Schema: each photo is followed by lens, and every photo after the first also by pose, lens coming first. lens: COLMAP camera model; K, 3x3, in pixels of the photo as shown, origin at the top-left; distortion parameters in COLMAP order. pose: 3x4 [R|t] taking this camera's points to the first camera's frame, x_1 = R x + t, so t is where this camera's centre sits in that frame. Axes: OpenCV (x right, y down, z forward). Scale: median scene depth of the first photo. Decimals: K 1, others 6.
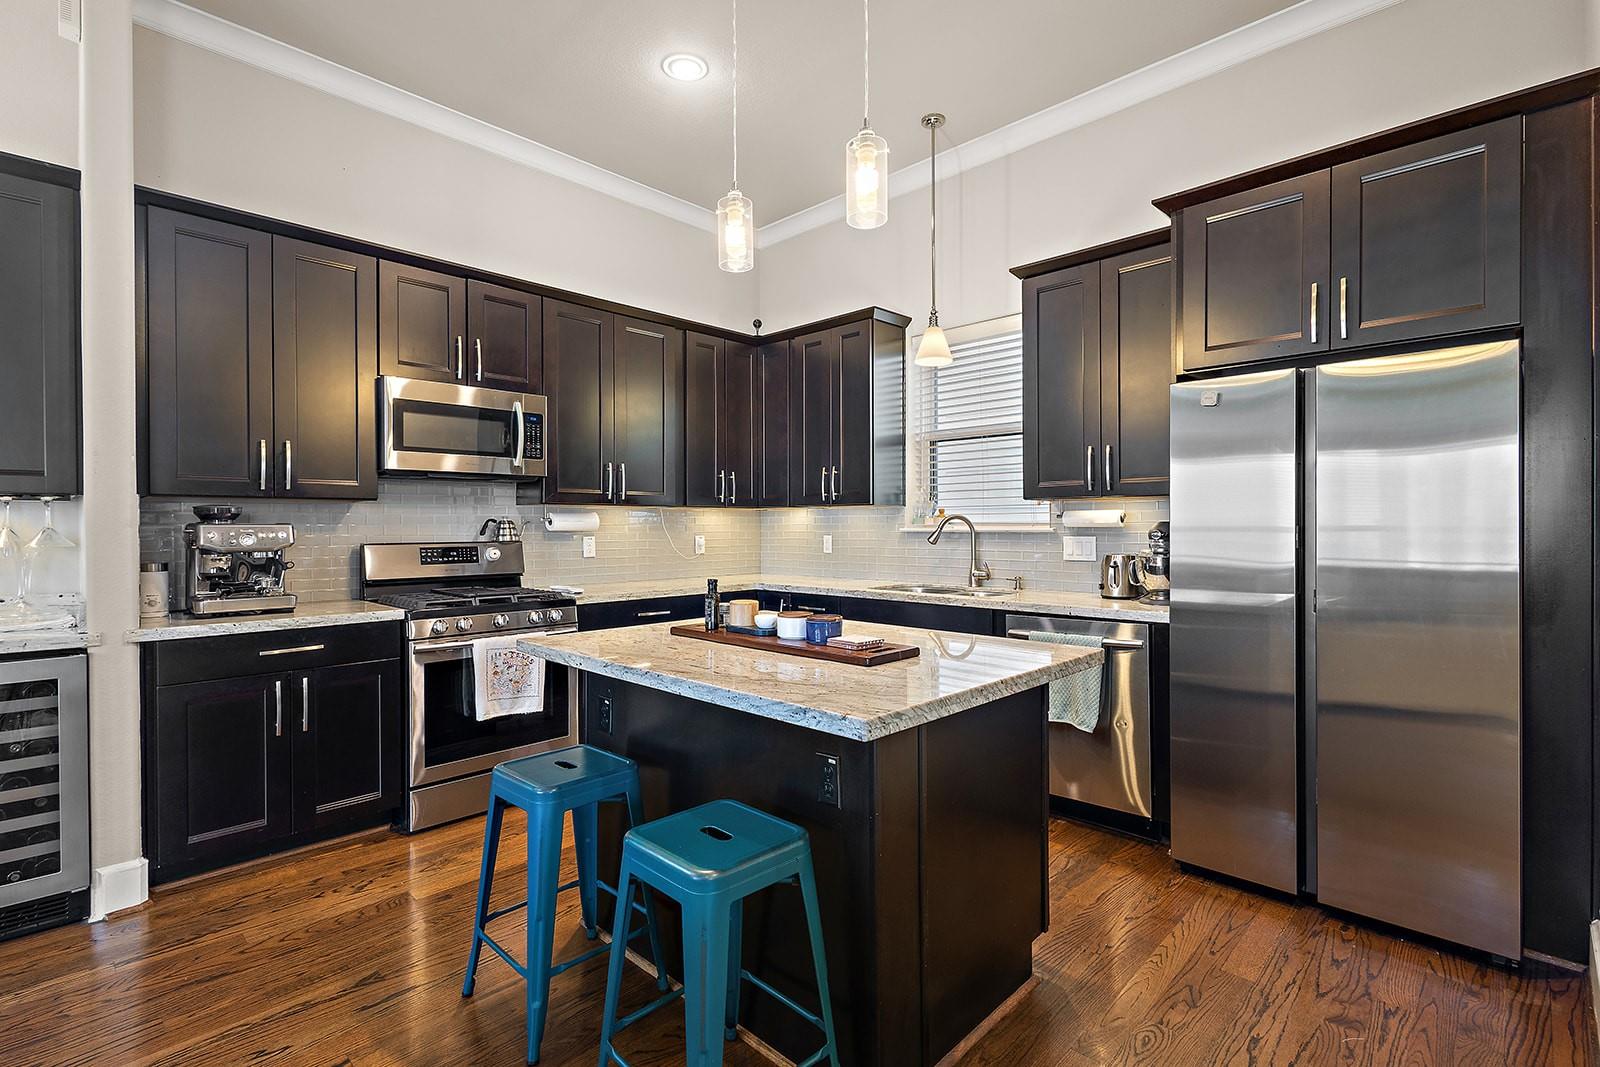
lens RADIAL K [[741.5, 0, 802.0], [0, 741.5, 533.9], [0, 0, 1]] dist [0.011914, -0.003582]
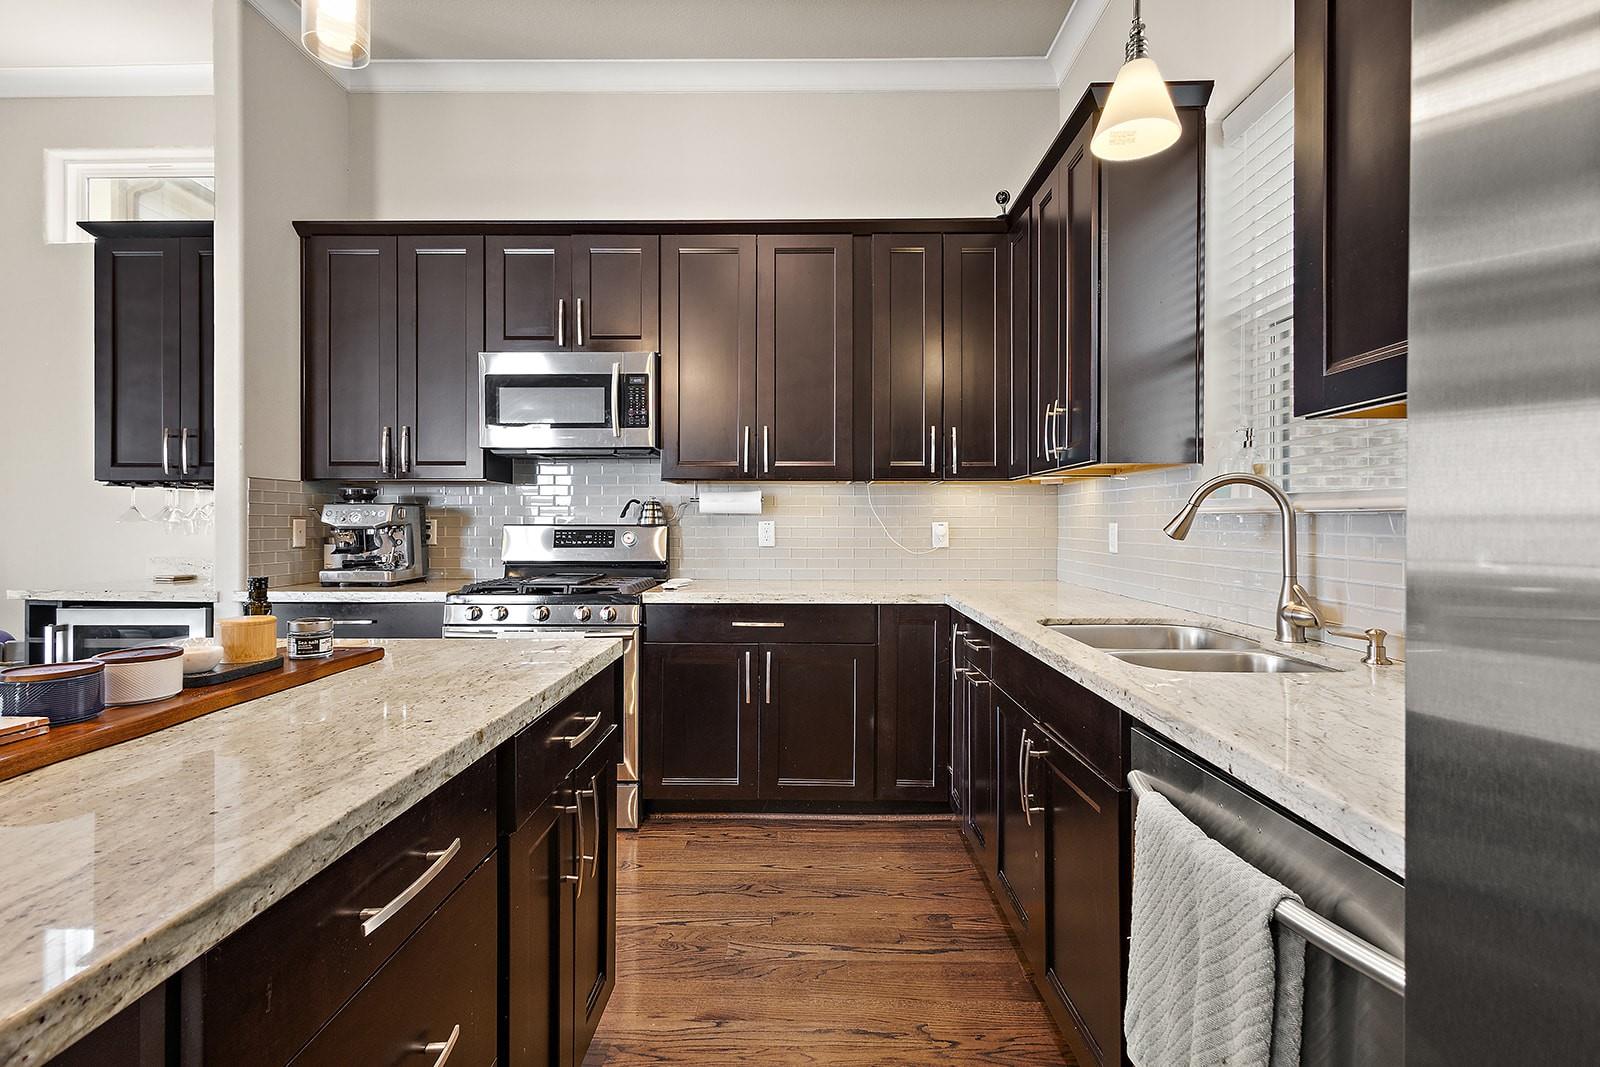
lens RADIAL K [[741.5, 0, 798.3], [0, 741.5, 522.9], [0, 0, 1]] dist [0.011914, -0.003582]
pose [[0.680951, 0.006657, -0.732299, 0.393334], [-0.011381, 0.999934, -0.001493, 0.007533], [0.732241, 0.009351, 0.680982, 0.565929]]
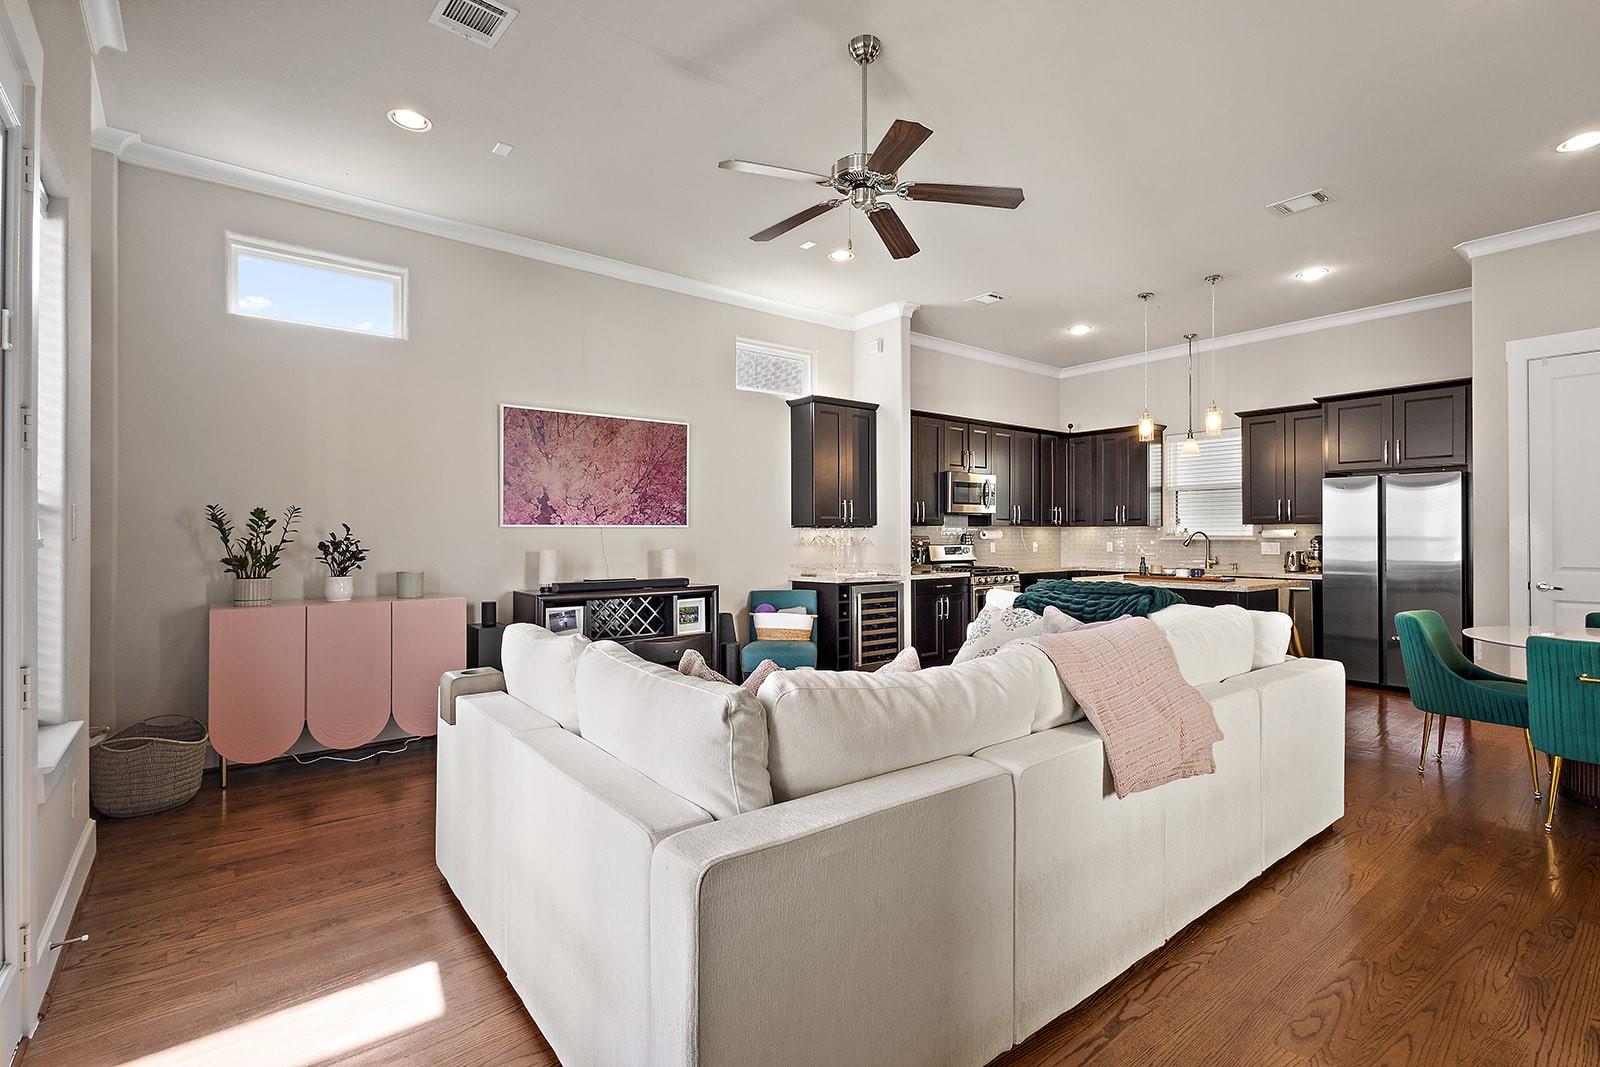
lens RADIAL K [[741.5, 0, 801.4], [0, 741.5, 530.5], [0, 0, 1]] dist [0.011914, -0.003582]
pose [[0.991613, 0.000783, -0.129241, -0.633876], [-0.002956, 0.999858, -0.016617, 0.008055], [0.129210, 0.016859, 0.991474, -1.176908]]
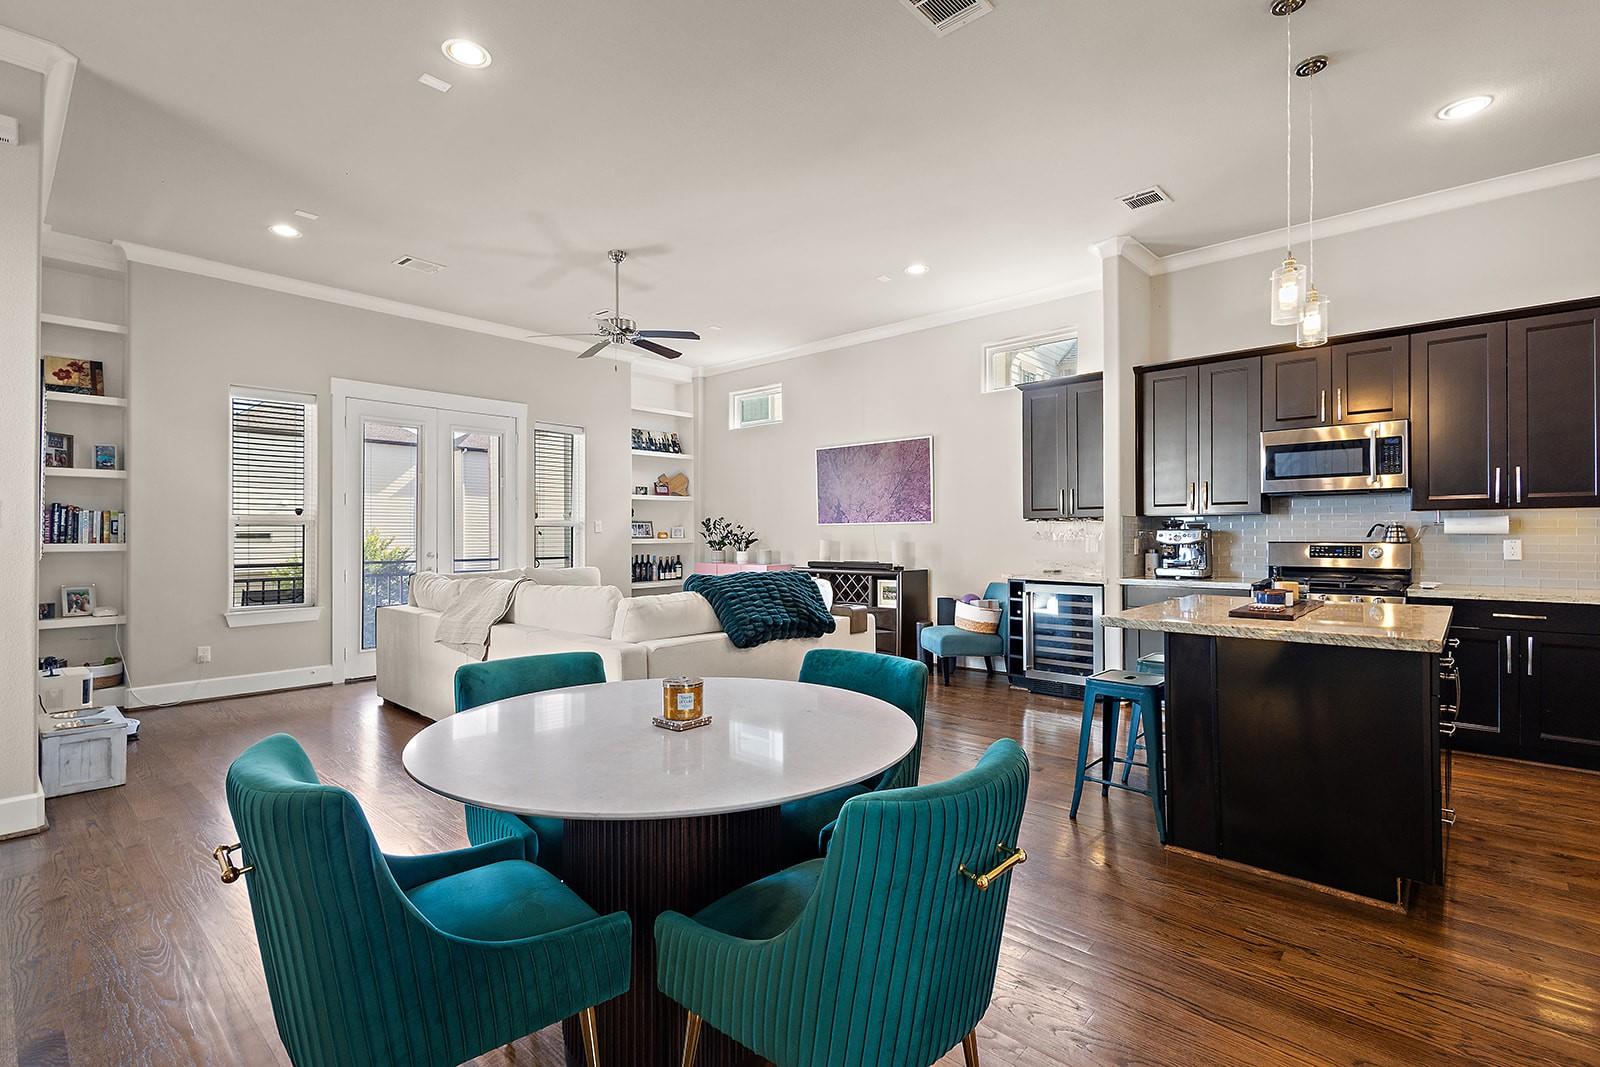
lens RADIAL K [[741.5, 0, 793.4], [0, 741.5, 529.5], [0, 0, 1]] dist [0.011914, -0.003582]
pose [[0.022300, -0.003165, -0.999746, 0.841013], [-0.007624, 0.999965, -0.003336, 0.000641], [0.999722, 0.007697, 0.022275, 0.002439]]
